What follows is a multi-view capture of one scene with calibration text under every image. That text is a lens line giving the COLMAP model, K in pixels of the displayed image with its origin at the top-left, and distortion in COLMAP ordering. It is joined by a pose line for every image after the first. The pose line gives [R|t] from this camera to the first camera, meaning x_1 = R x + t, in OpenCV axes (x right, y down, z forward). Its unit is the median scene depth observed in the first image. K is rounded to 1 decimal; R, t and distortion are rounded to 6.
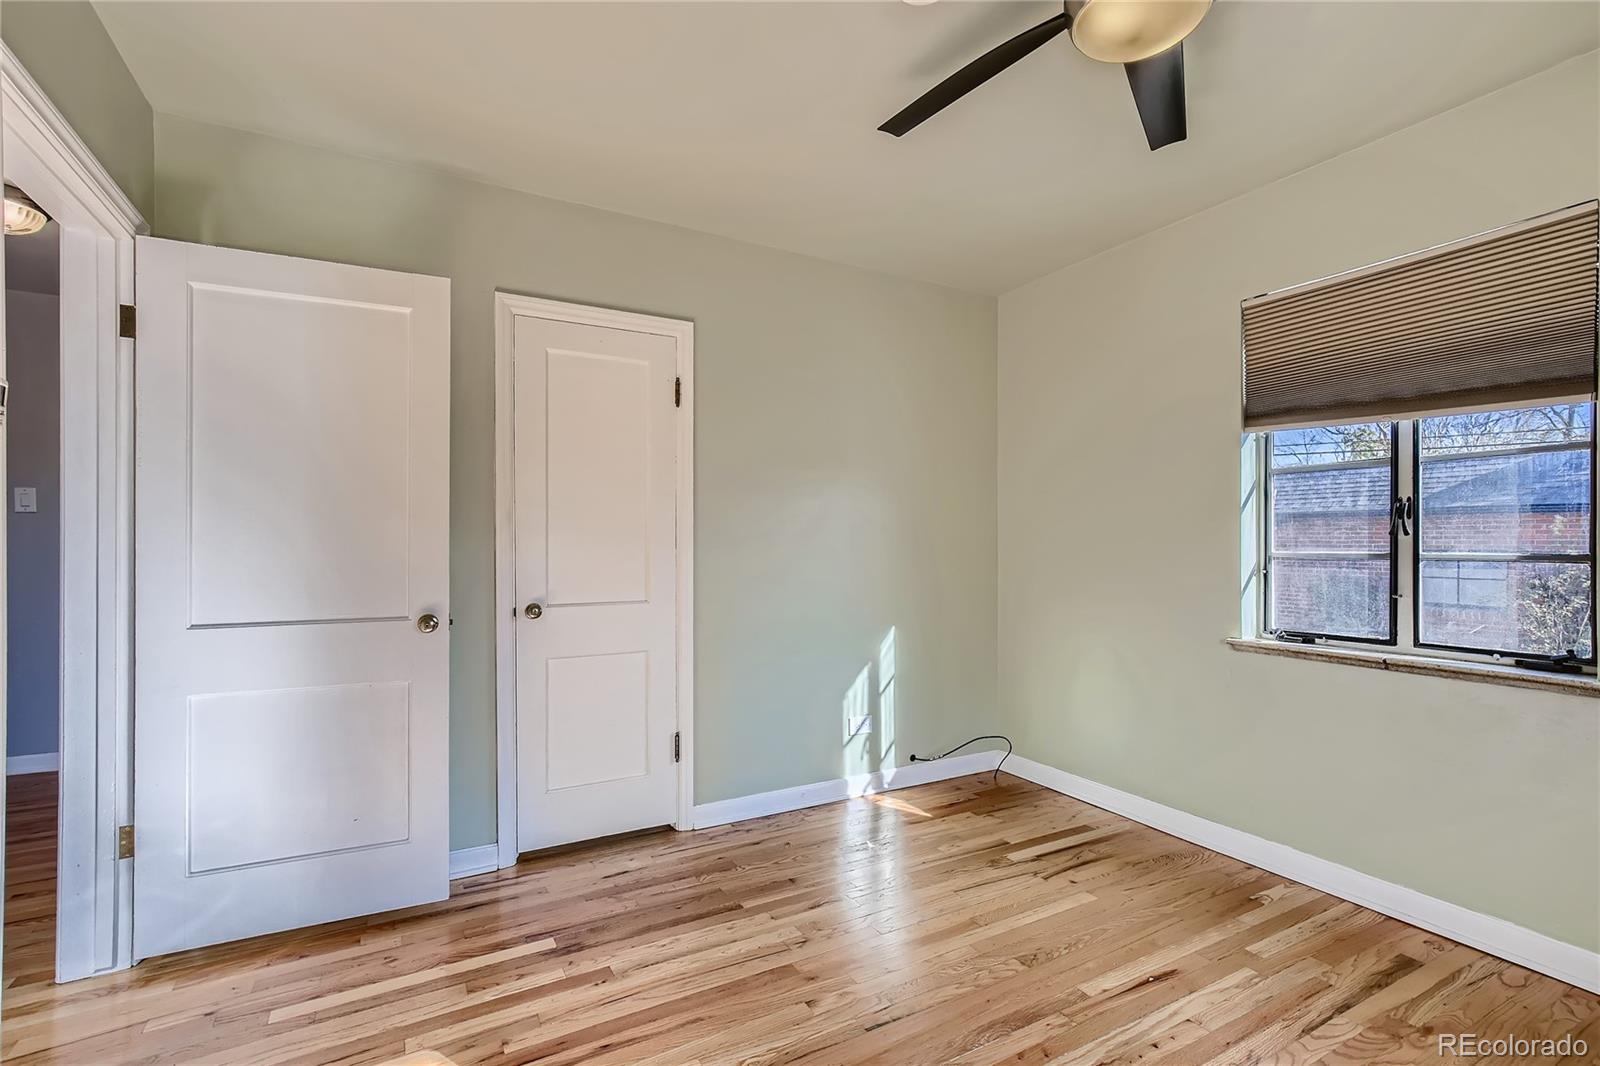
lens RADIAL K [[738.3, 0, 809.5], [0, 738.3, 540.9], [0, 0, 1]] dist [0.001956, 0.001053]
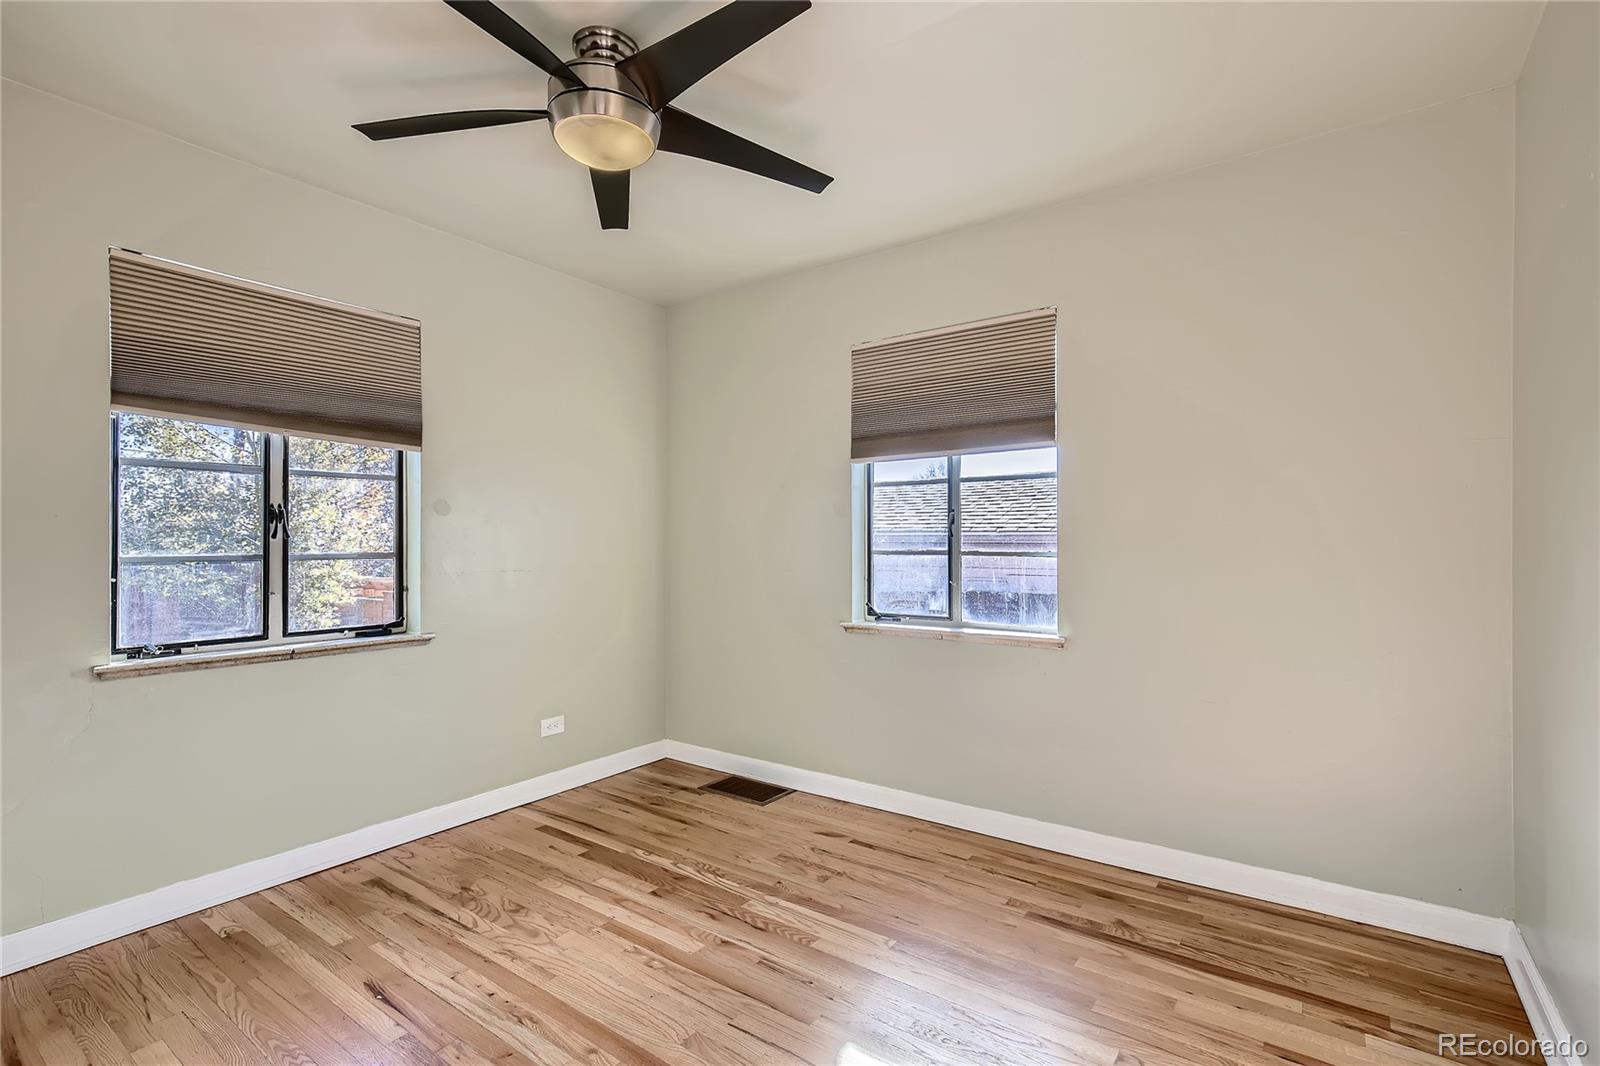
lens RADIAL K [[738.3, 0, 809.5], [0, 738.3, 540.9], [0, 0, 1]] dist [0.001956, 0.001053]
pose [[-0.420685, 0.004035, 0.907198, -0.540102], [0.001498, 0.999992, -0.003753, 0.001960], [-0.907205, -0.000220, -0.420688, 0.743239]]
